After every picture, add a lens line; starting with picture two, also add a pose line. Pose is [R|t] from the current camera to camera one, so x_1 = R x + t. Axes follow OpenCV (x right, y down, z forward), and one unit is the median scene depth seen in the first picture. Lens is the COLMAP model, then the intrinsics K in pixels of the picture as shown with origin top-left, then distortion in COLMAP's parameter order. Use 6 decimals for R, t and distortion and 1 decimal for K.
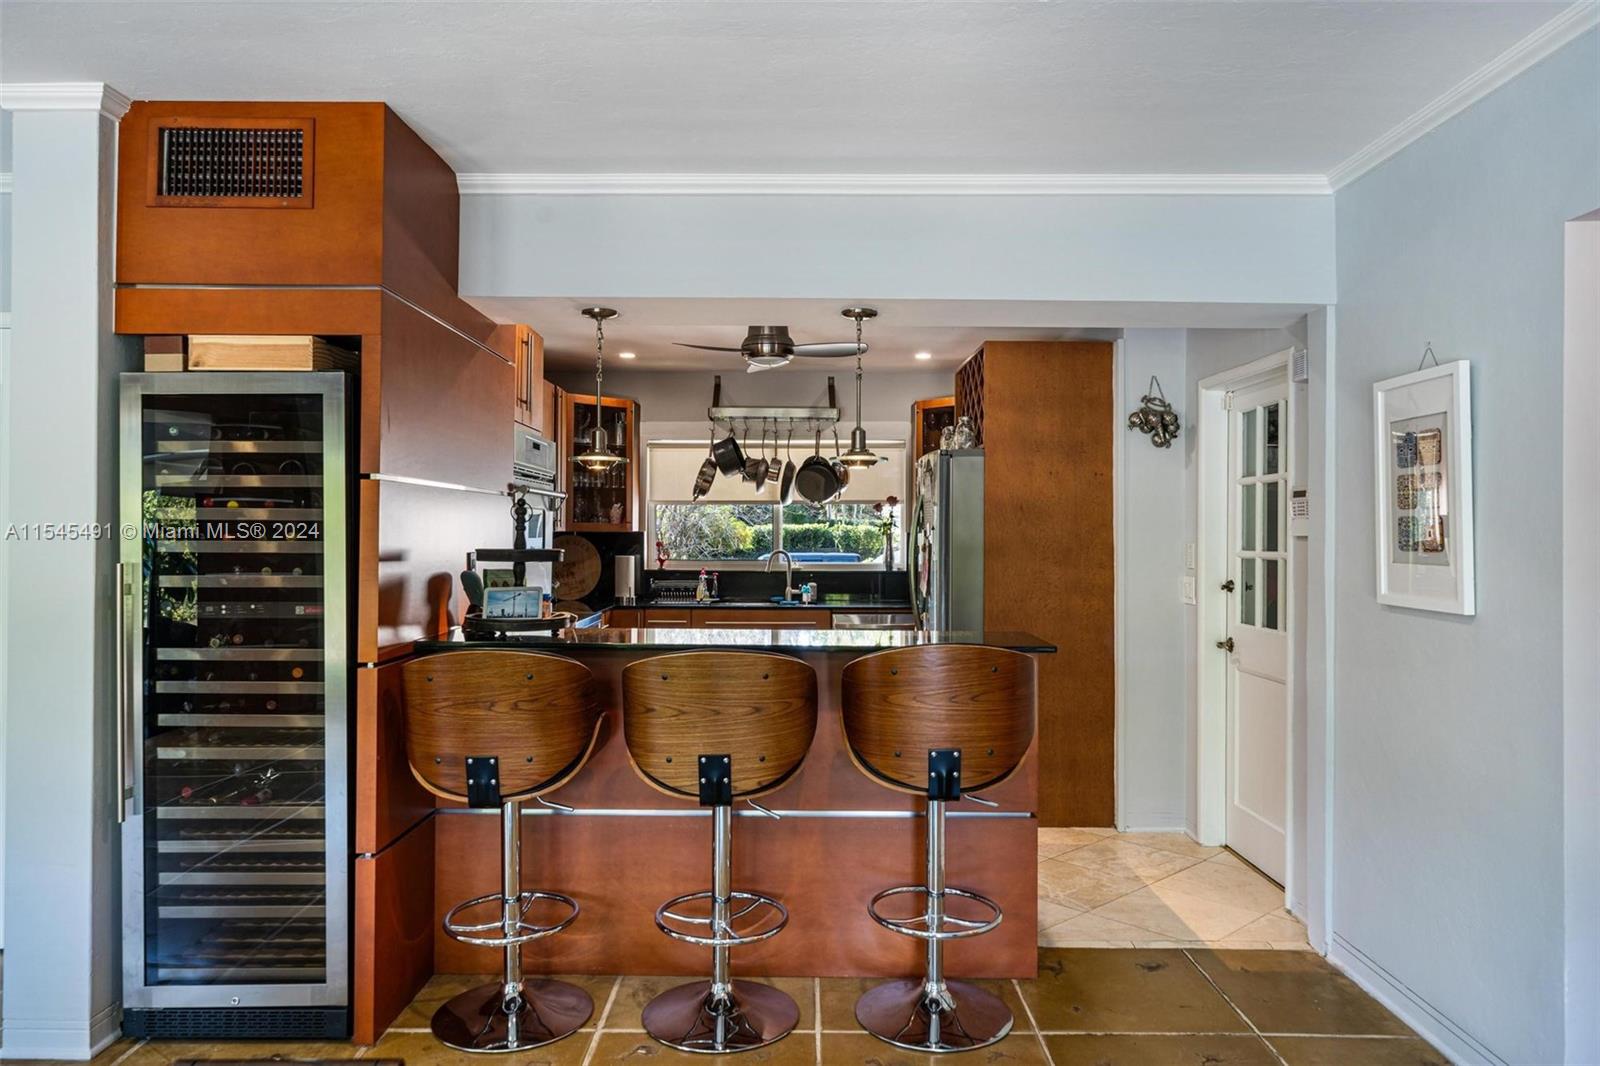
lens RADIAL K [[1112.2, 0, 798.3], [0, 1112.2, 527.3], [0, 0, 1]] dist [-0.009683, -0.003729]
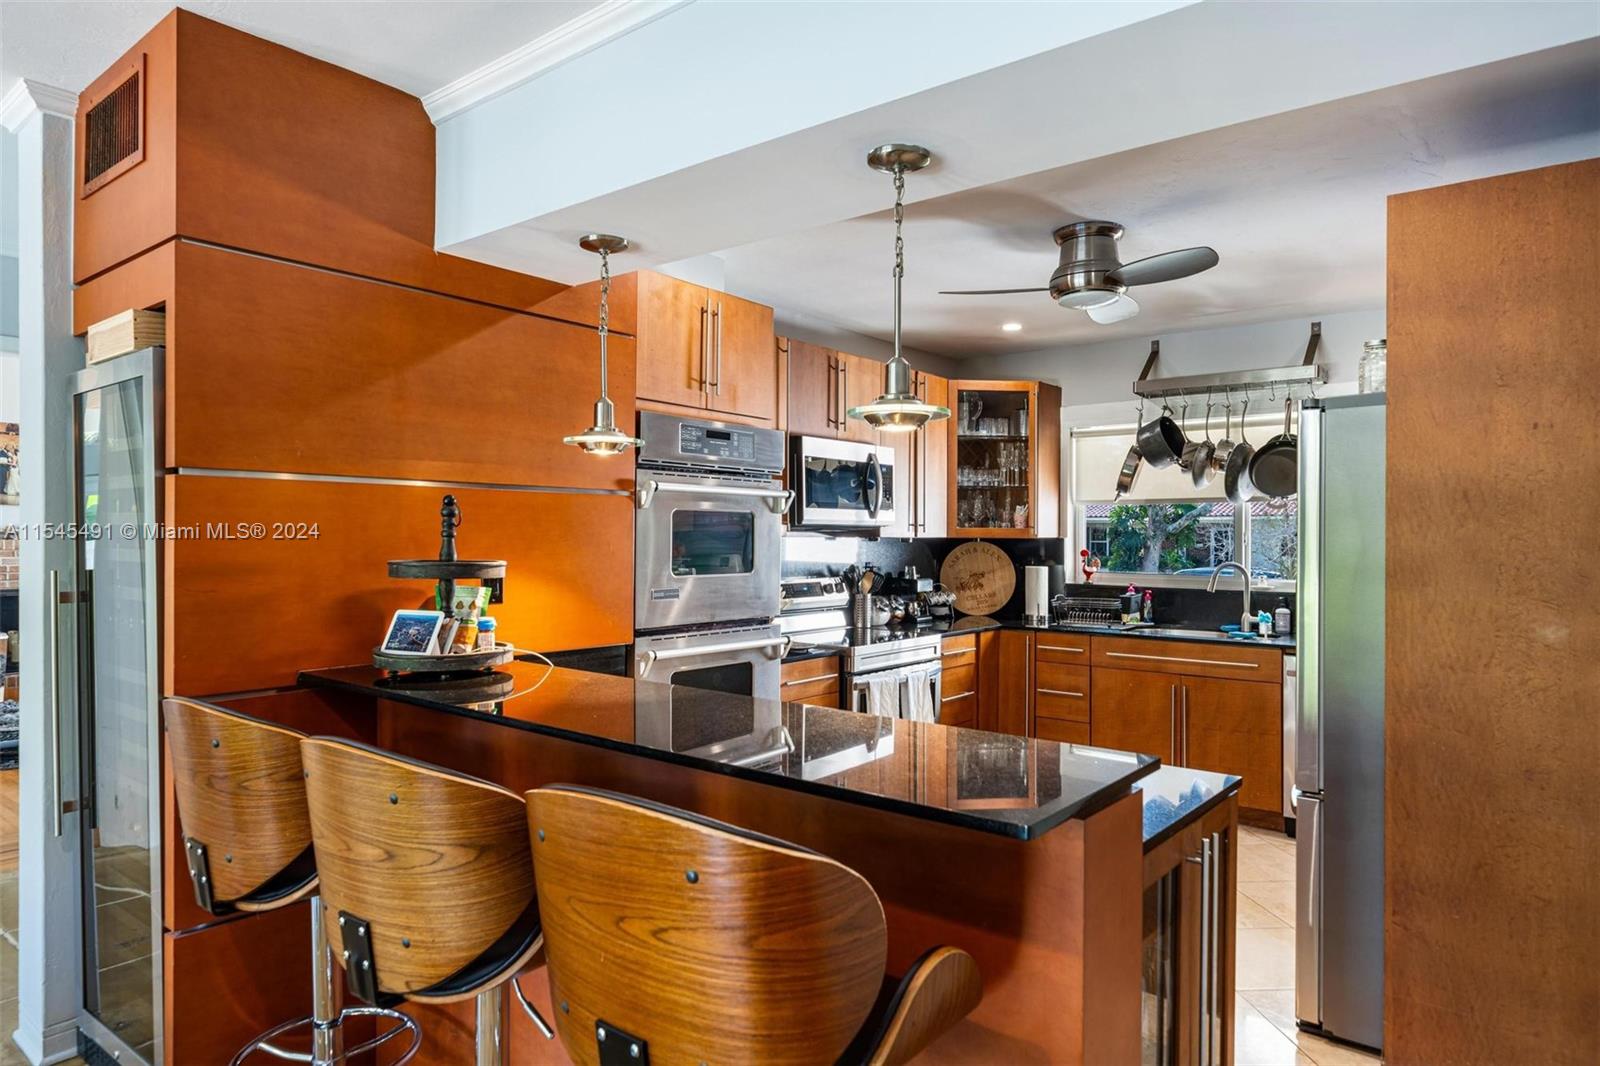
lens RADIAL K [[980.2, 0, 796.4], [0, 980.2, 546.2], [0, 0, 1]] dist [-0.004176, 0.000370]
pose [[0.768885, 0.006375, -0.639355, 0.181452], [0.002002, 0.999921, 0.012379, 0.000346], [0.639384, -0.010798, 0.768812, 0.309827]]
